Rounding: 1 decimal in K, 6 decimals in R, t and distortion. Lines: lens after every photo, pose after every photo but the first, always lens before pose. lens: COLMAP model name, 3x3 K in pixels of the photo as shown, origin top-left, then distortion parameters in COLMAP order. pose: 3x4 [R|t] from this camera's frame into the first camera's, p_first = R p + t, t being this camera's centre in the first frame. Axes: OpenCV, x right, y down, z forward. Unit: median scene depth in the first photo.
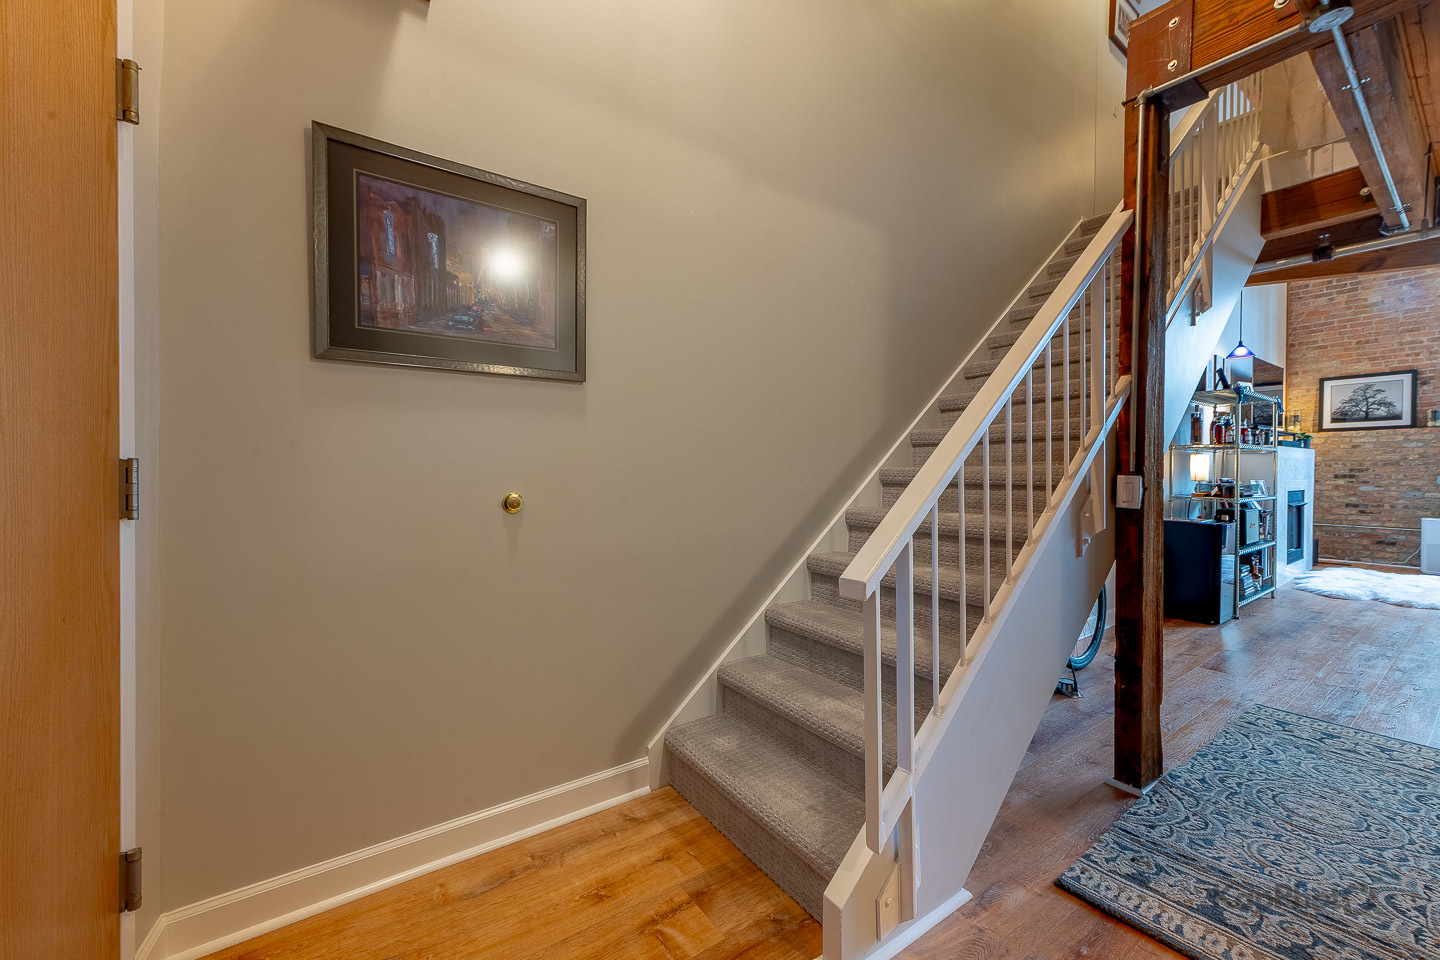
lens RADIAL K [[577.4, 0, 783.5], [0, 577.4, 472.1], [0, 0, 1]] dist [0.009645, -0.003870]
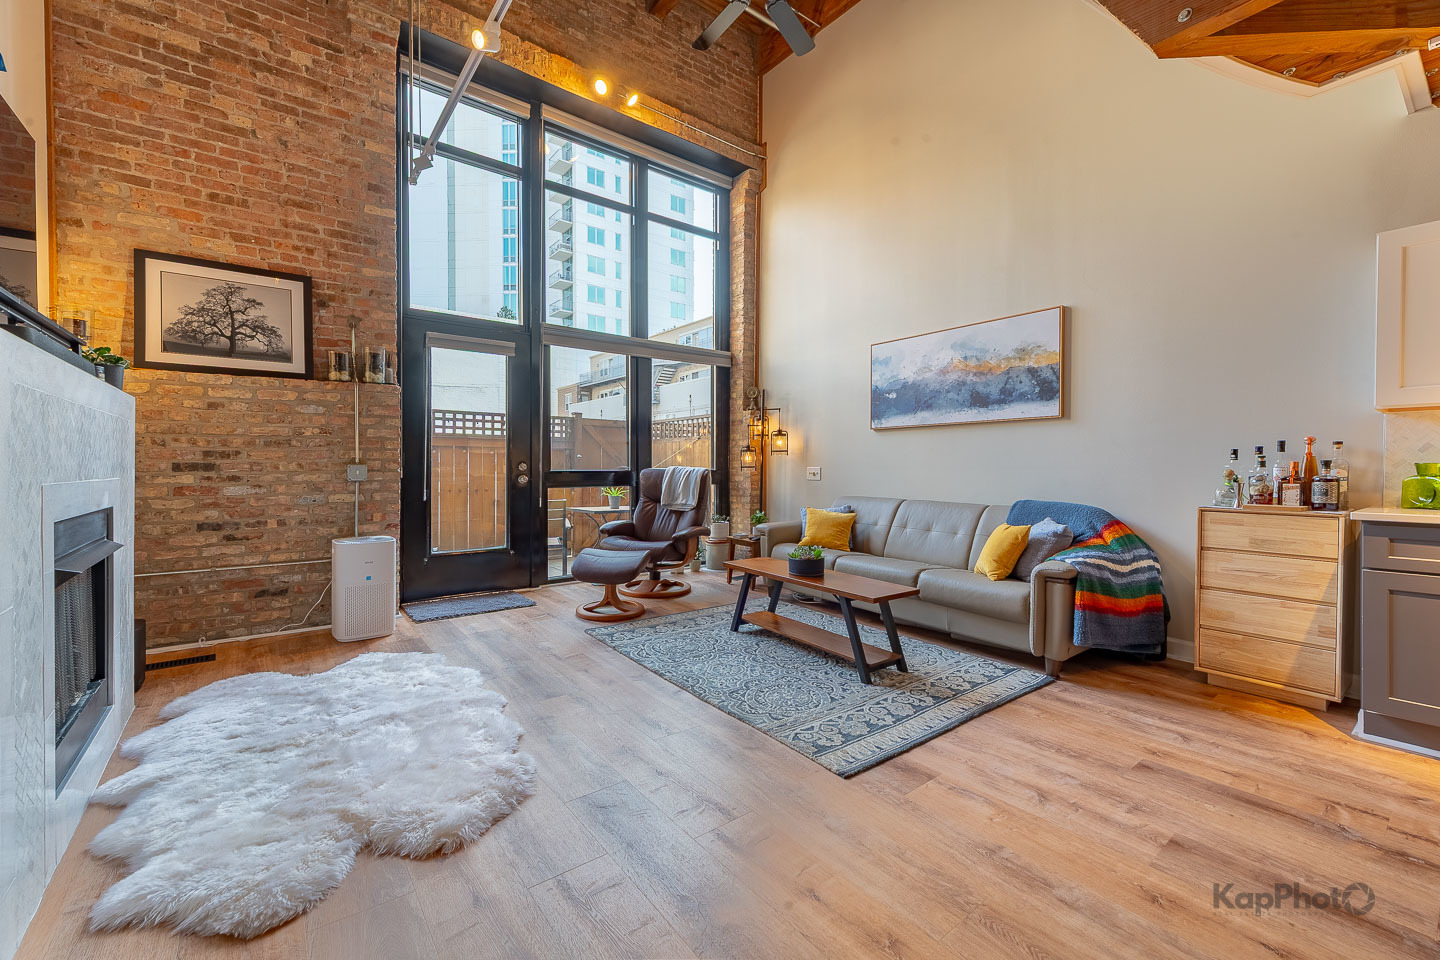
lens RADIAL K [[557.8, 0, 683.1], [0, 557.8, 471.6], [0, 0, 1]] dist [0.012135, -0.005320]
pose [[0.026770, -0.016160, 0.999511, 0.530996], [0.009679, 0.999827, 0.015905, 0.007497], [-0.999595, 0.009248, 0.026922, 0.602513]]
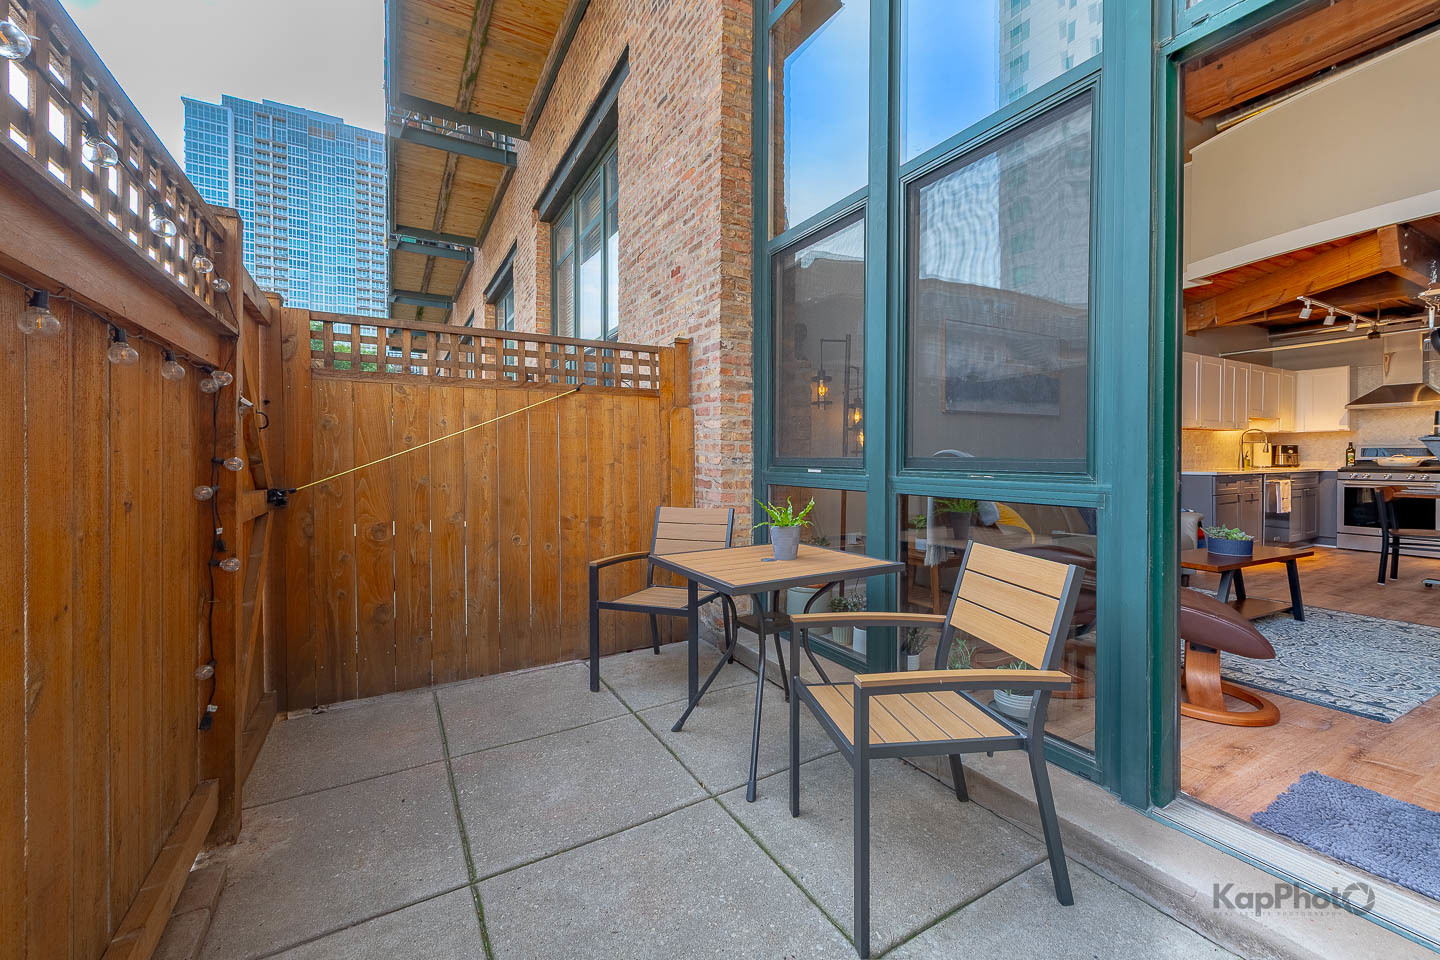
lens RADIAL K [[577.4, 0, 816.8], [0, 577.4, 471.5], [0, 0, 1]] dist [0.009645, -0.003870]
pose [[-0.993195, -0.003792, 0.116405, 1.367165], [0.000107, 0.999440, 0.033468, 0.014214], [-0.116466, 0.033253, -0.992638, 1.086648]]
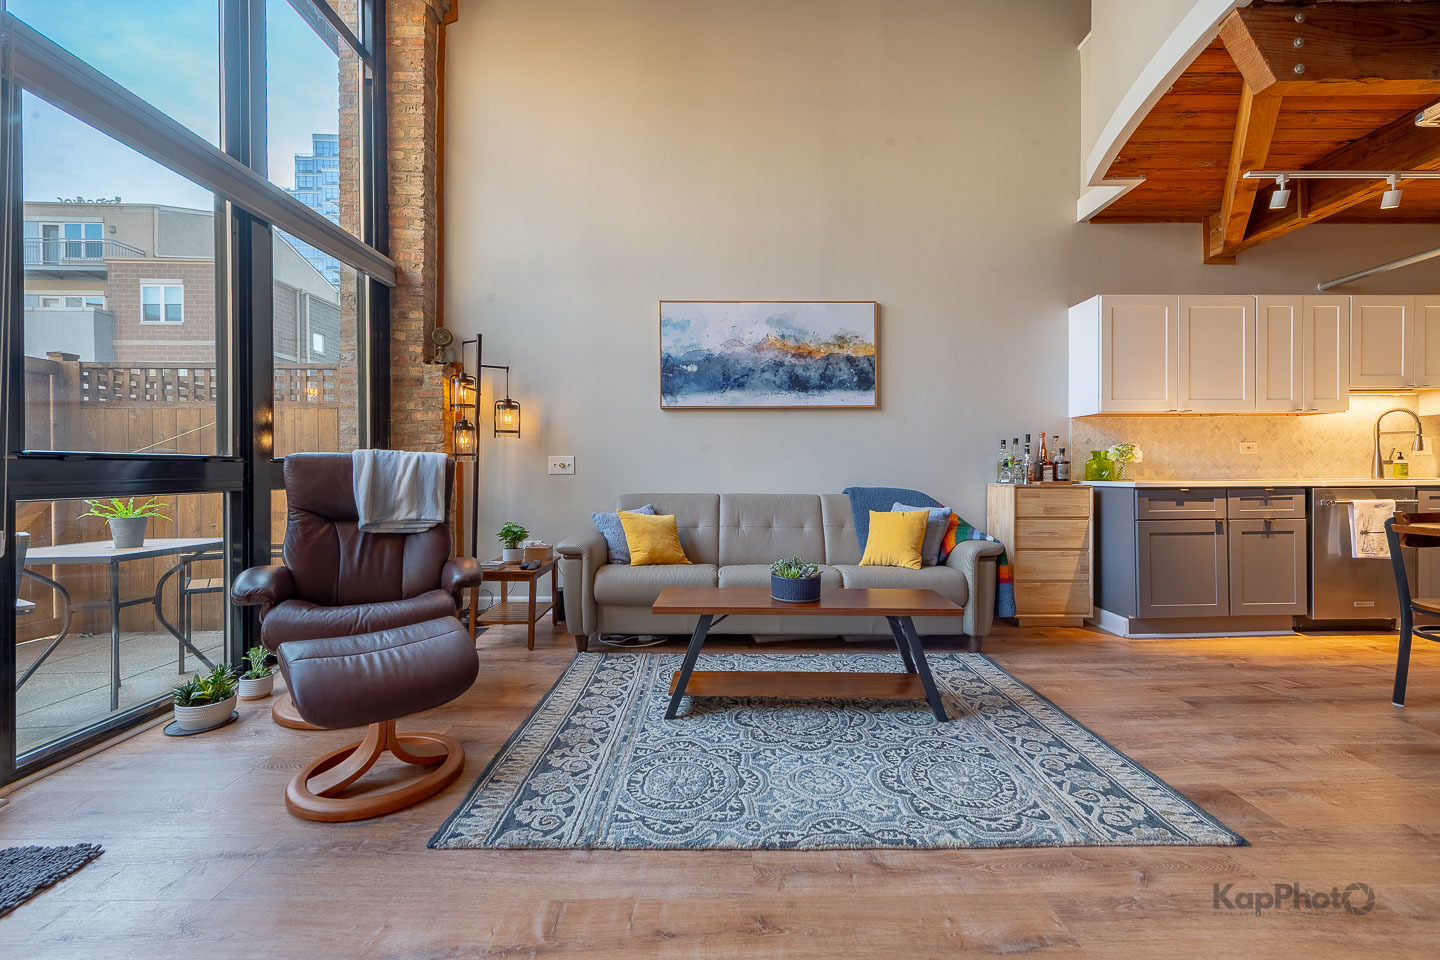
lens RADIAL K [[602.8, 0, 745.6], [0, 602.8, 468.4], [0, 0, 1]] dist [0.000187, 0.000458]
pose [[-0.799701, 0.013001, 0.600257, 0.844450], [0.010320, 0.999915, -0.007909, 0.033541], [-0.600309, -0.000130, -0.799768, 0.826025]]
